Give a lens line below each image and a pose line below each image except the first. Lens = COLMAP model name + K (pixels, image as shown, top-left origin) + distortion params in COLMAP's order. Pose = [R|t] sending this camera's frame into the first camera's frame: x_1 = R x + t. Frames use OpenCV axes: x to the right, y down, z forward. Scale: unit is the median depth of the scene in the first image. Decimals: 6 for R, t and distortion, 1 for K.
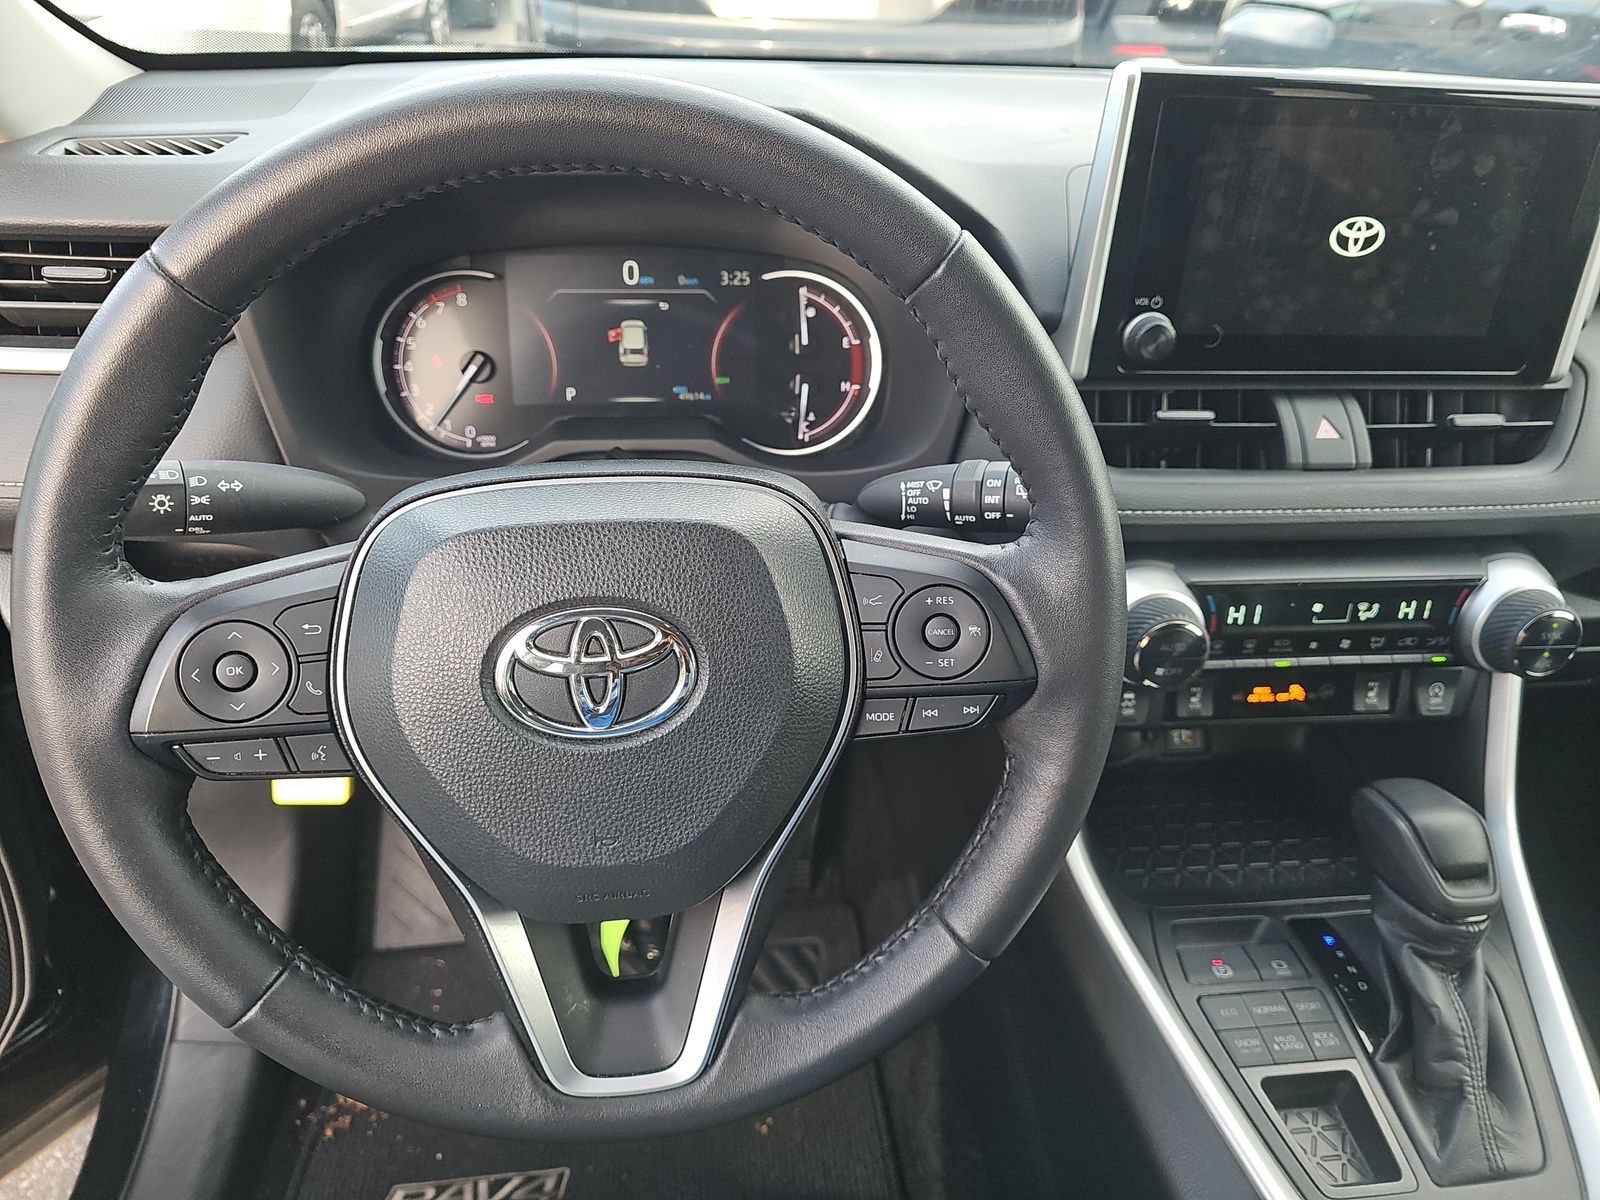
lens RADIAL K [[1063.8, 0, 800.0], [0, 1063.8, 600.0], [0, 0, 1]] dist [0.030262, -0.048683]
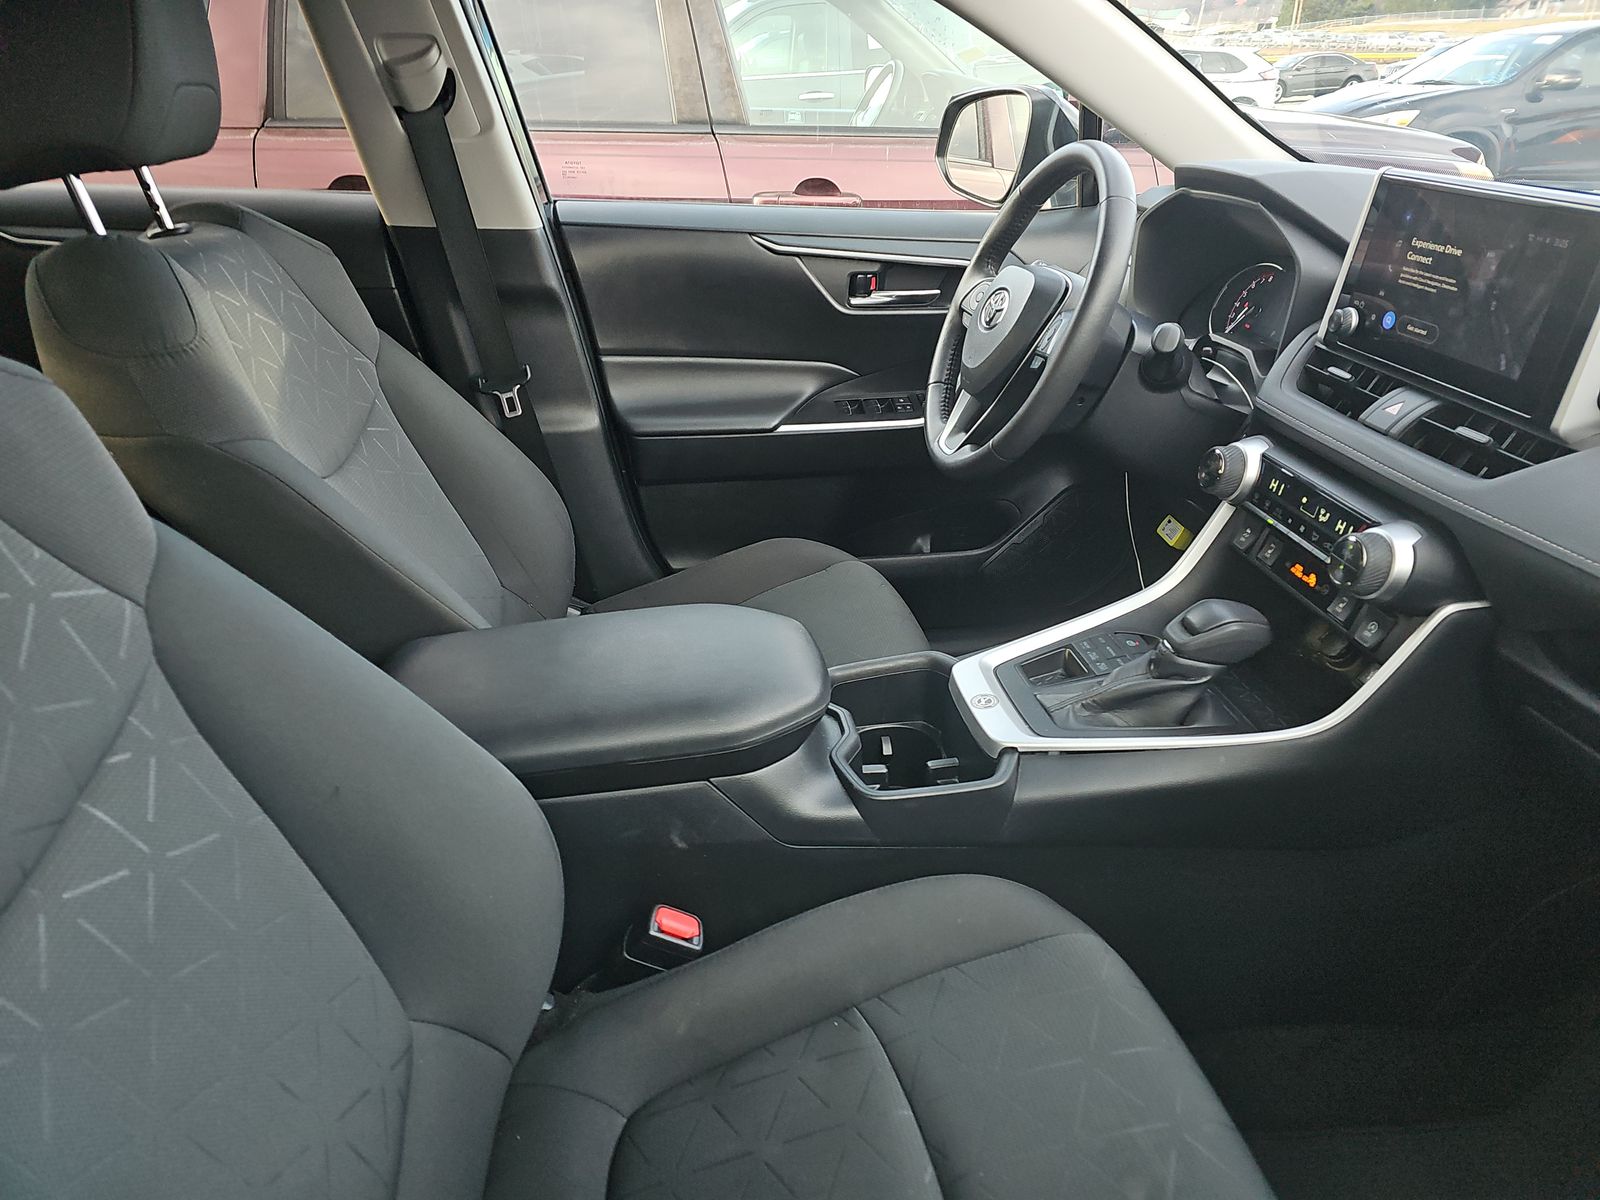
lens RADIAL K [[1063.8, 0, 800.0], [0, 1063.8, 600.0], [0, 0, 1]] dist [0.030262, -0.048683]
pose [[0.023262, 0.395711, -0.918080, 2.687625], [-0.537155, 0.779458, 0.322352, 0.018816], [0.843163, 0.485653, 0.230690, 0.120824]]
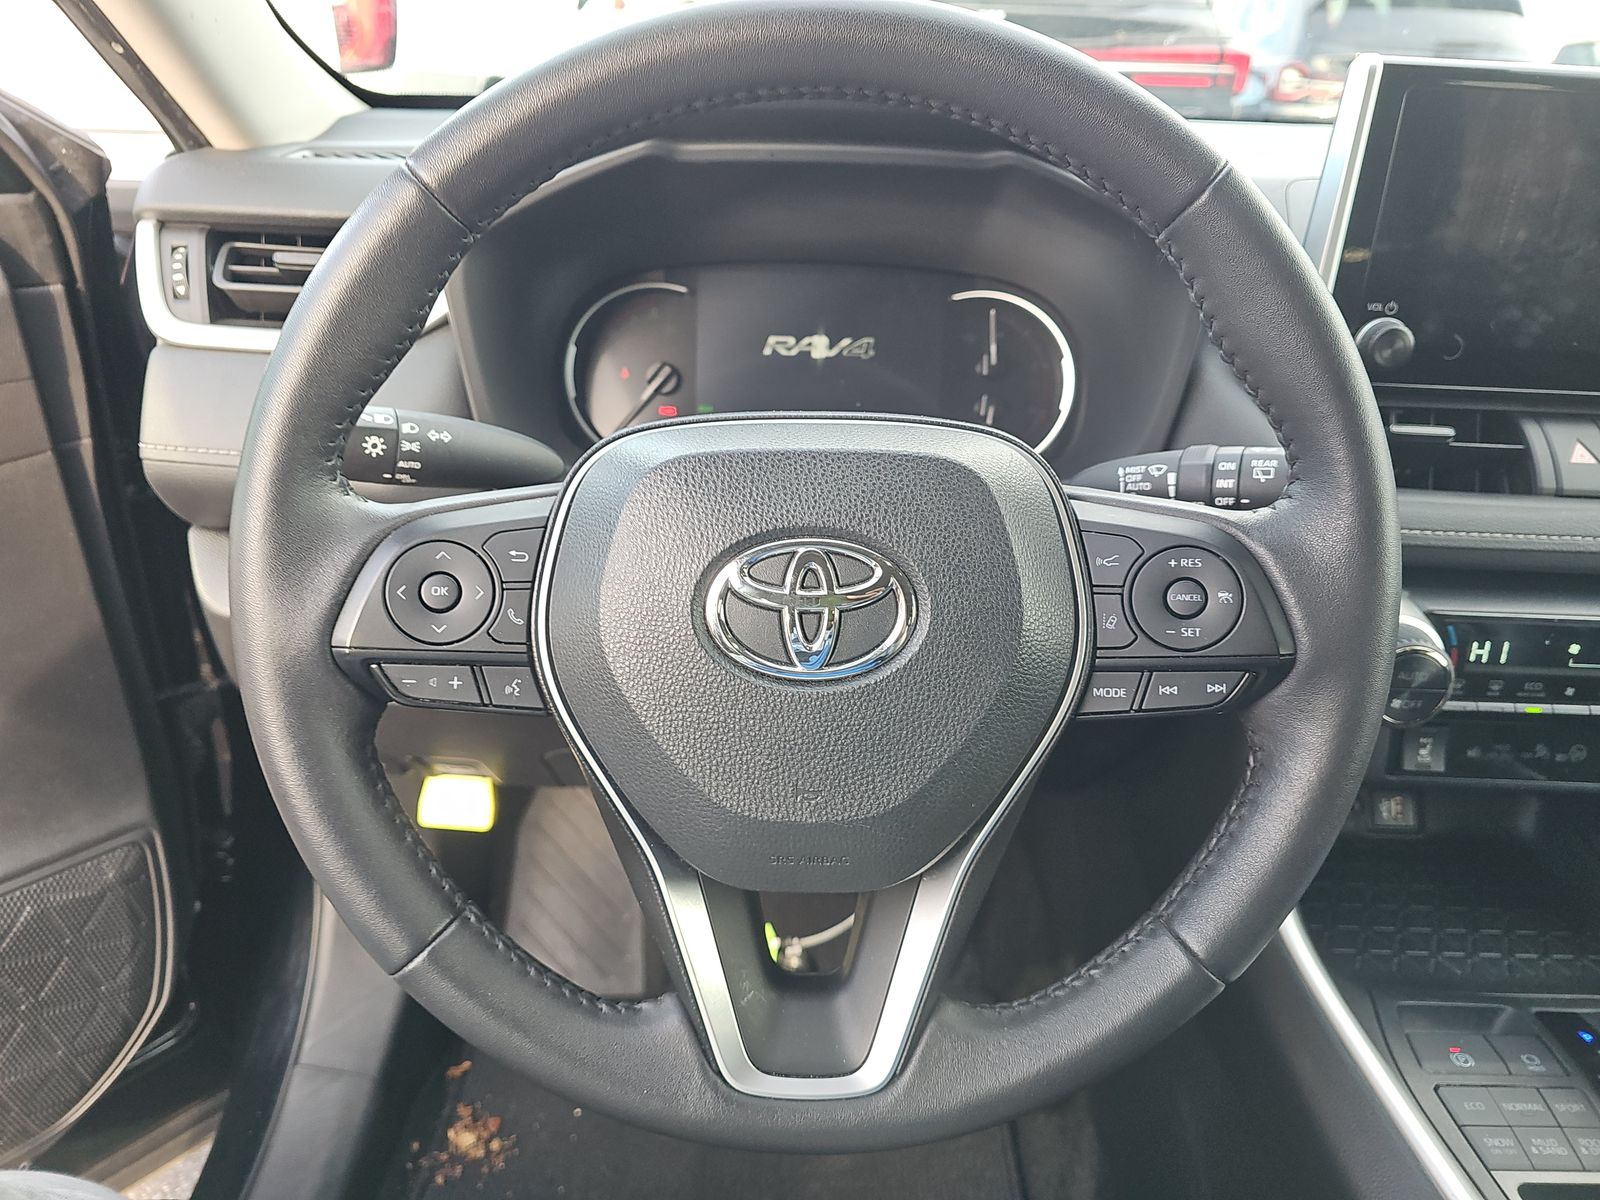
lens RADIAL K [[1069.5, 0, 800.0], [0, 1069.5, 600.0], [0, 0, 1]] dist [0.006512, -0.023077]
pose [[0.992371, 0.048800, -0.113218, -0.079662], [-0.060364, 0.993046, -0.101074, 0.130701], [0.107499, 0.107137, 0.988416, 0.064430]]
